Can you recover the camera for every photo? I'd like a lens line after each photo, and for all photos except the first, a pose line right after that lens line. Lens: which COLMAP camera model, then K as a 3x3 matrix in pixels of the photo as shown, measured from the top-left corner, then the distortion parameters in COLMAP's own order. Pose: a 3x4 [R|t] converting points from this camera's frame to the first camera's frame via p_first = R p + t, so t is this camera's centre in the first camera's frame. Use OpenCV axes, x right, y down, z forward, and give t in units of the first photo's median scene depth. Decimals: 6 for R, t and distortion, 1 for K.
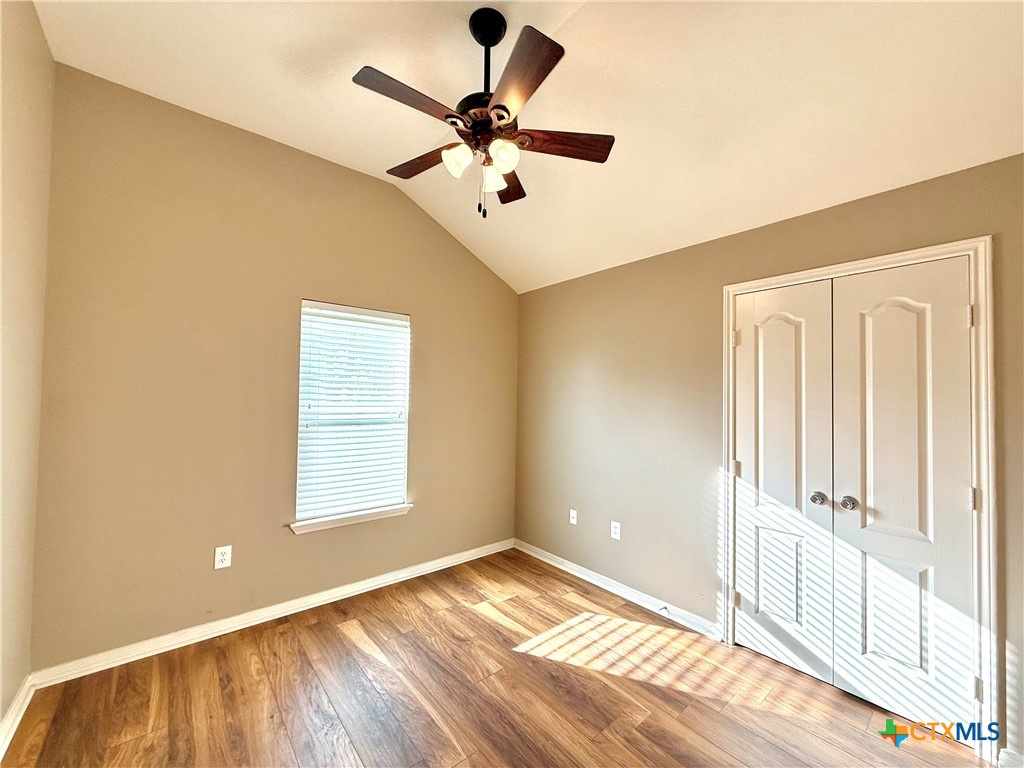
lens RADIAL K [[405.5, 0, 510.8], [0, 405.5, 386.2], [0, 0, 1]] dist [0.001010, -0.000236]
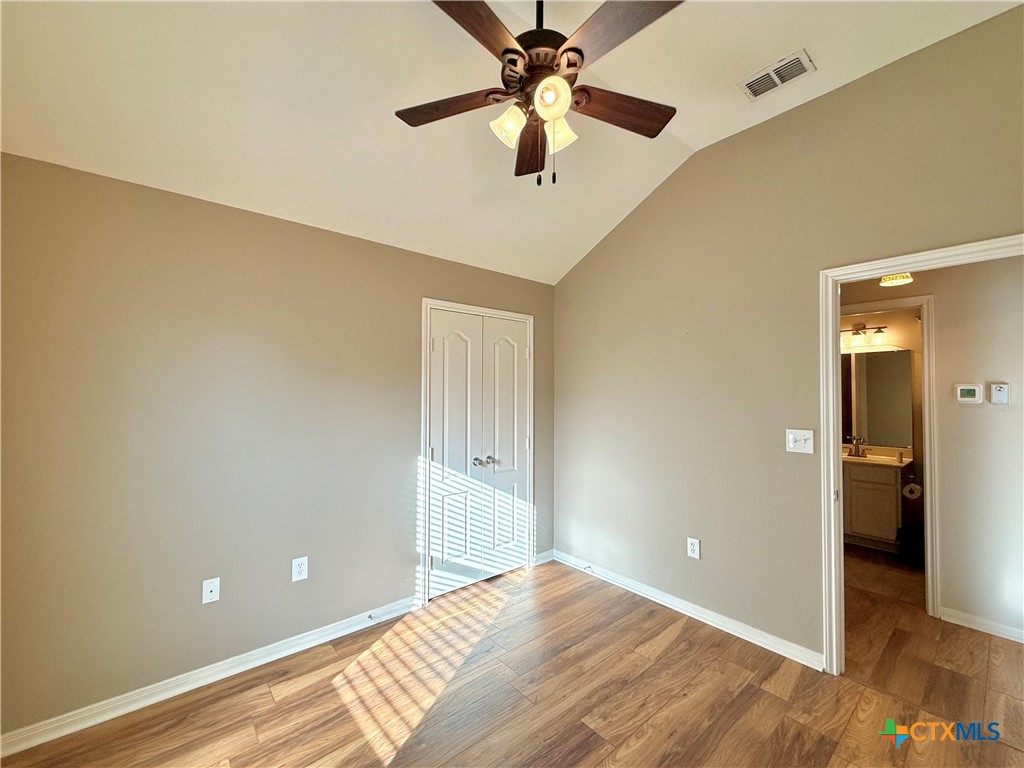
lens RADIAL K [[419.1, 0, 510.8], [0, 419.1, 385.7], [0, 0, 1]] dist [-0.000004, -0.000199]
pose [[-0.001053, 0.000781, 0.999999, -0.698762], [-0.028669, 0.999589, -0.000811, -0.004851], [-0.999588, -0.028670, -0.001030, 0.793709]]
